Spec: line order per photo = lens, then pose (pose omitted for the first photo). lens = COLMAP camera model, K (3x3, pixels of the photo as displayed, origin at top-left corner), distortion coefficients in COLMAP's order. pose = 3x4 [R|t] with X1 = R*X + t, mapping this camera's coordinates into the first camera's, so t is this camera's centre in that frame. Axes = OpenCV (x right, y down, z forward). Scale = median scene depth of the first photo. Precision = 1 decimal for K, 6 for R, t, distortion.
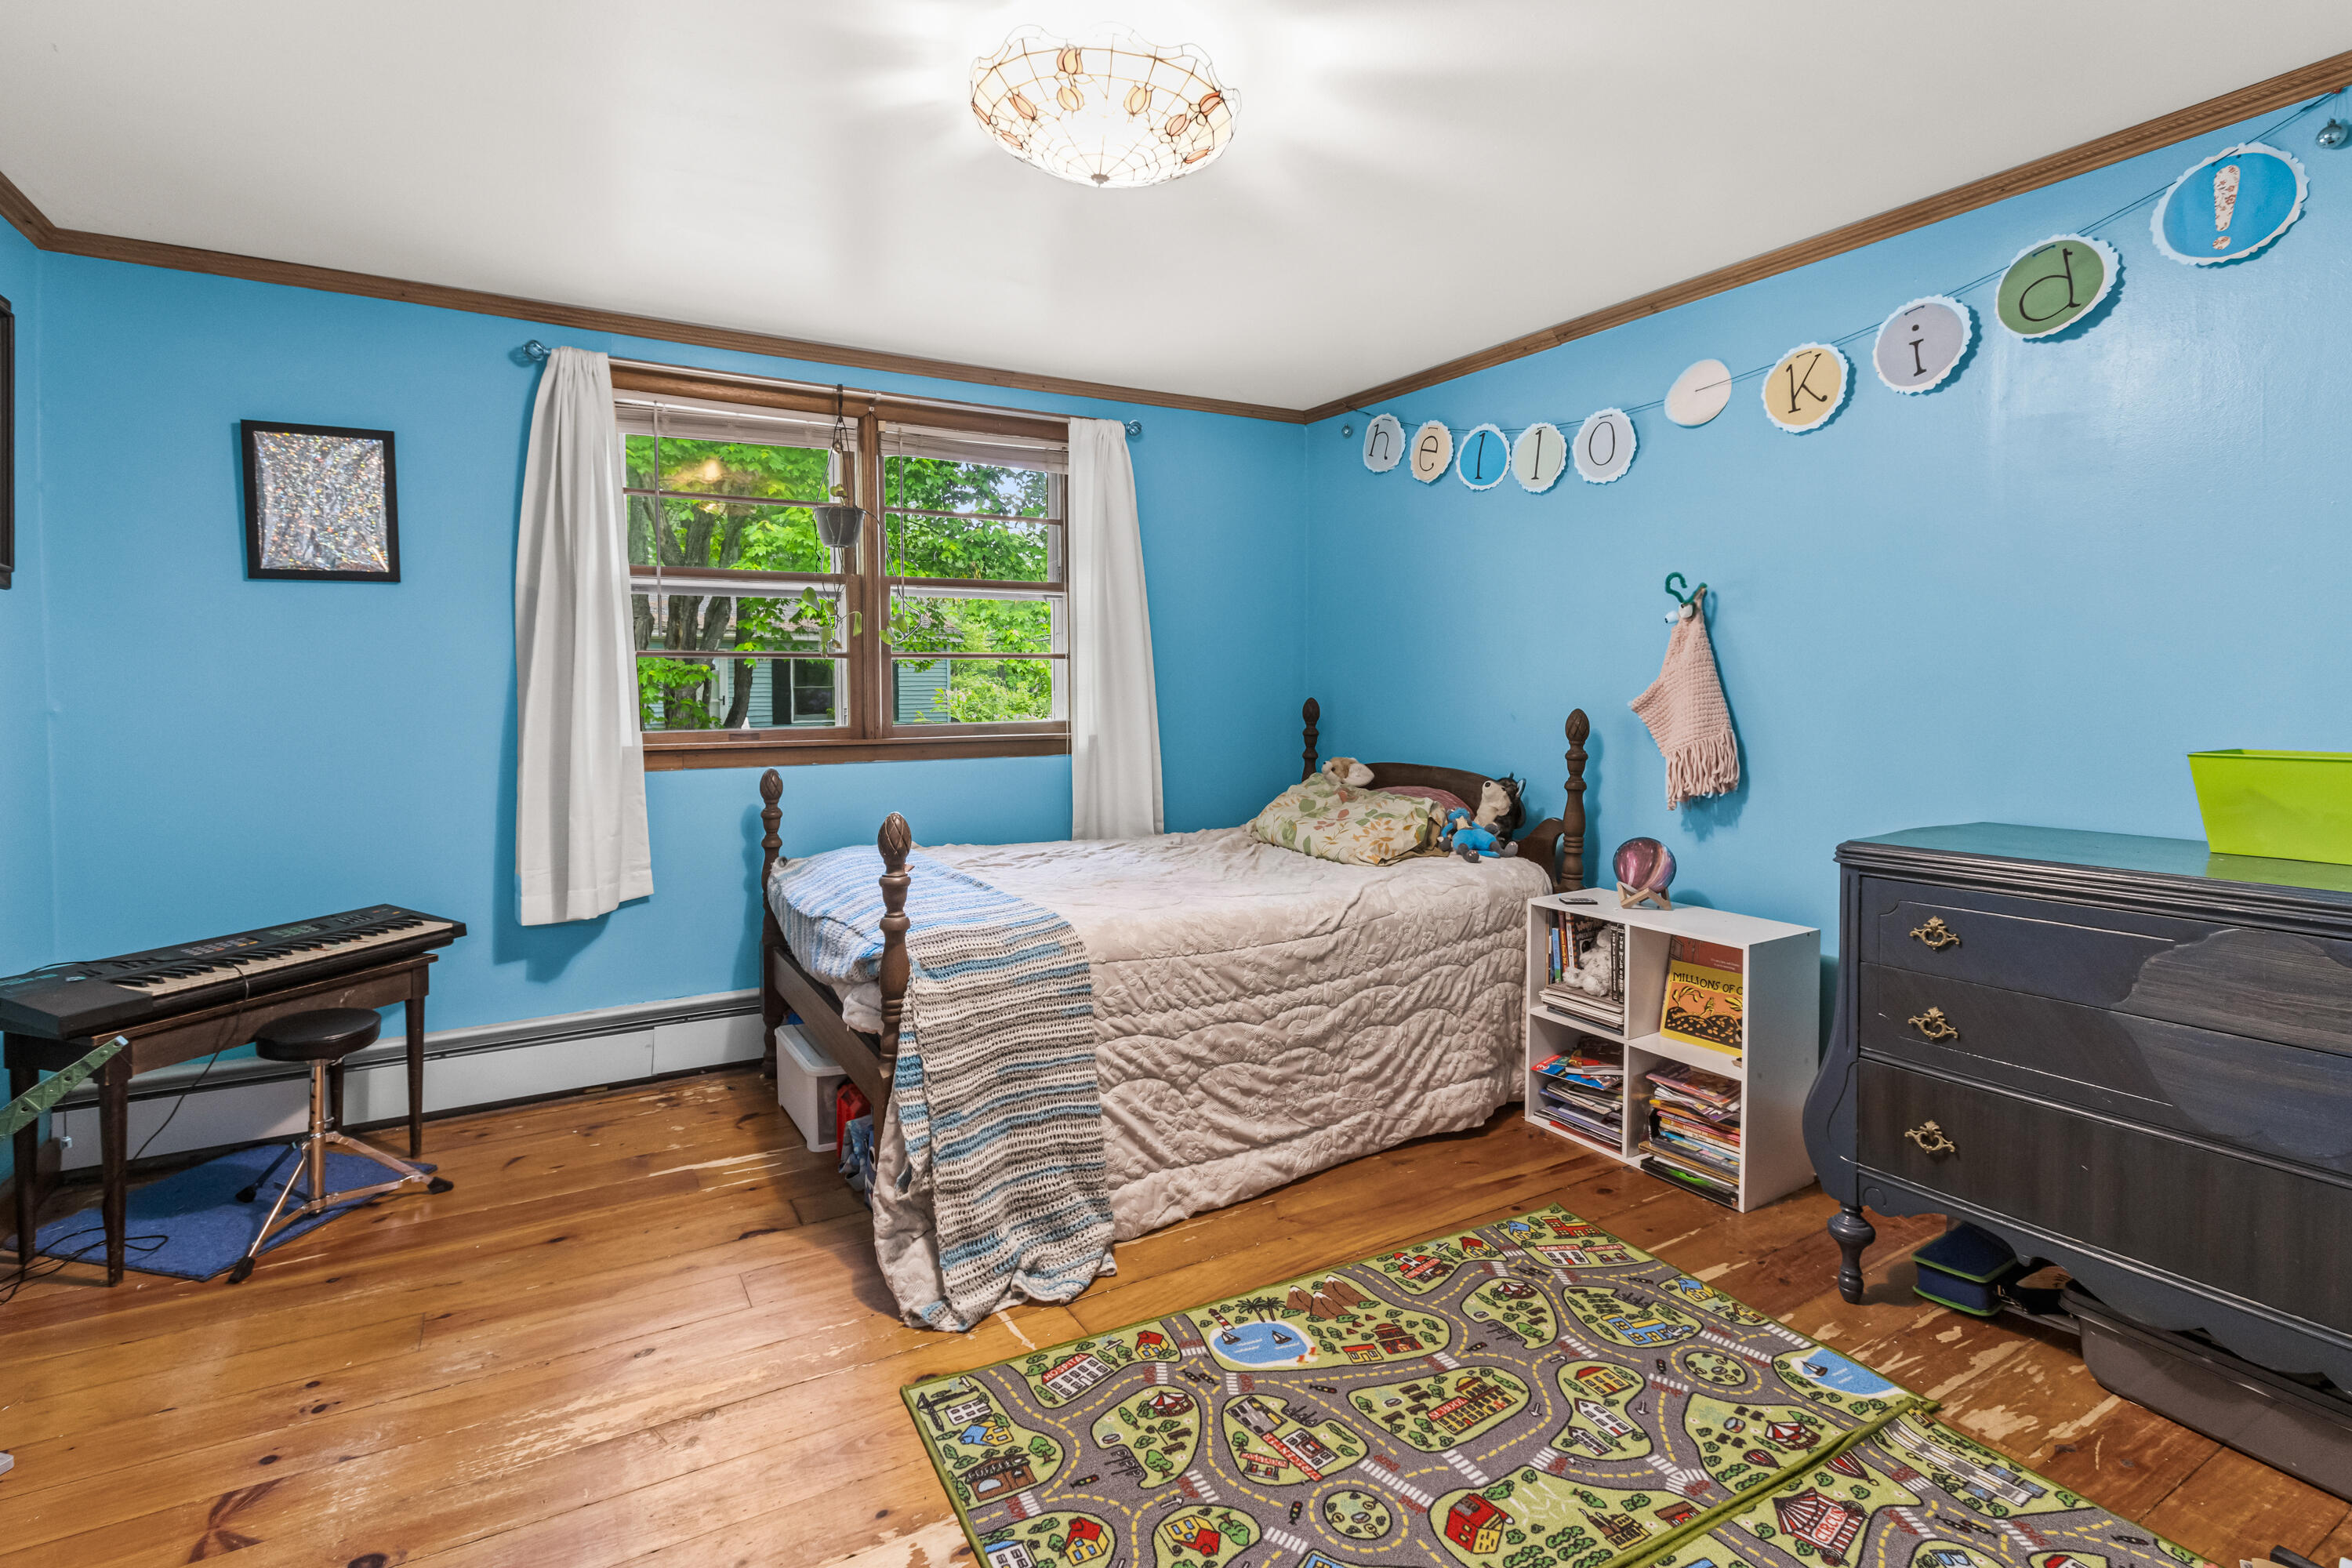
lens RADIAL K [[1093.9, 0, 1127.6], [0, 1093.9, 724.3], [0, 0, 1]] dist [0.004527, -0.000237]
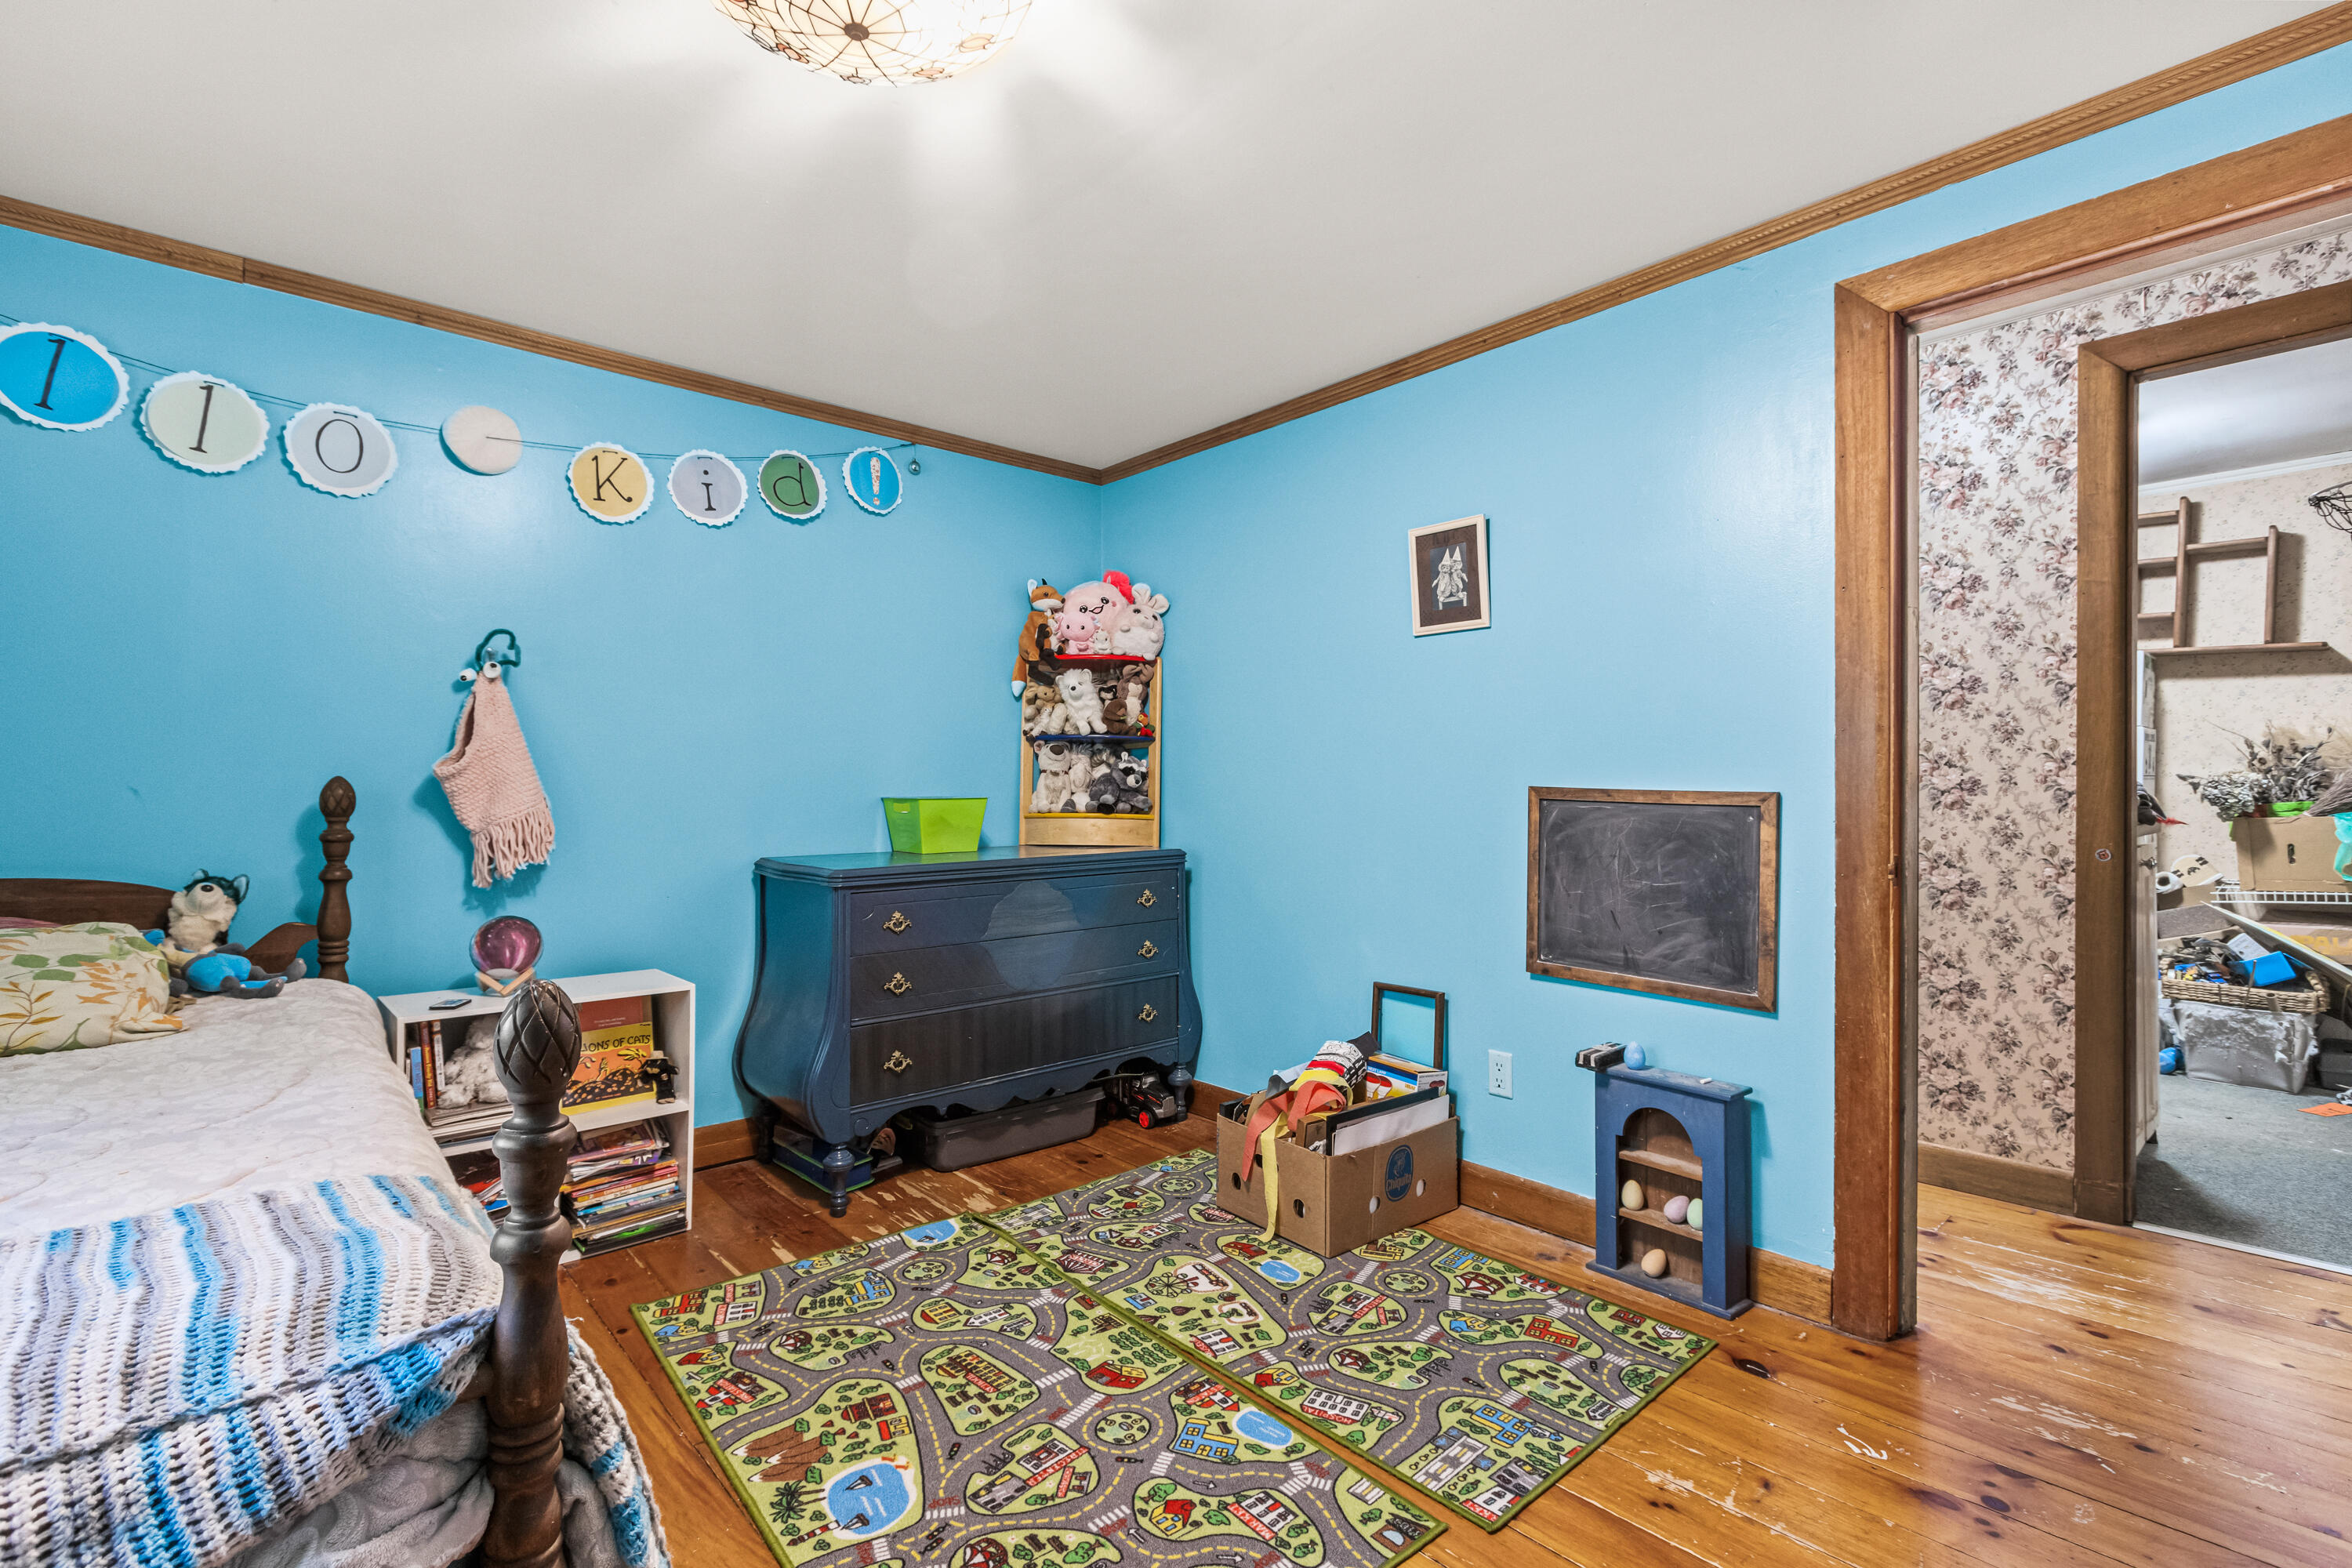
lens RADIAL K [[1093.9, 0, 1168.5], [0, 1093.9, 780.8], [0, 0, 1]] dist [0.004527, -0.000237]
pose [[-0.218688, 0.005379, 0.975780, -0.766243], [0.030857, 0.999523, 0.001405, 0.010171], [-0.975307, 0.030417, -0.218750, 0.937354]]
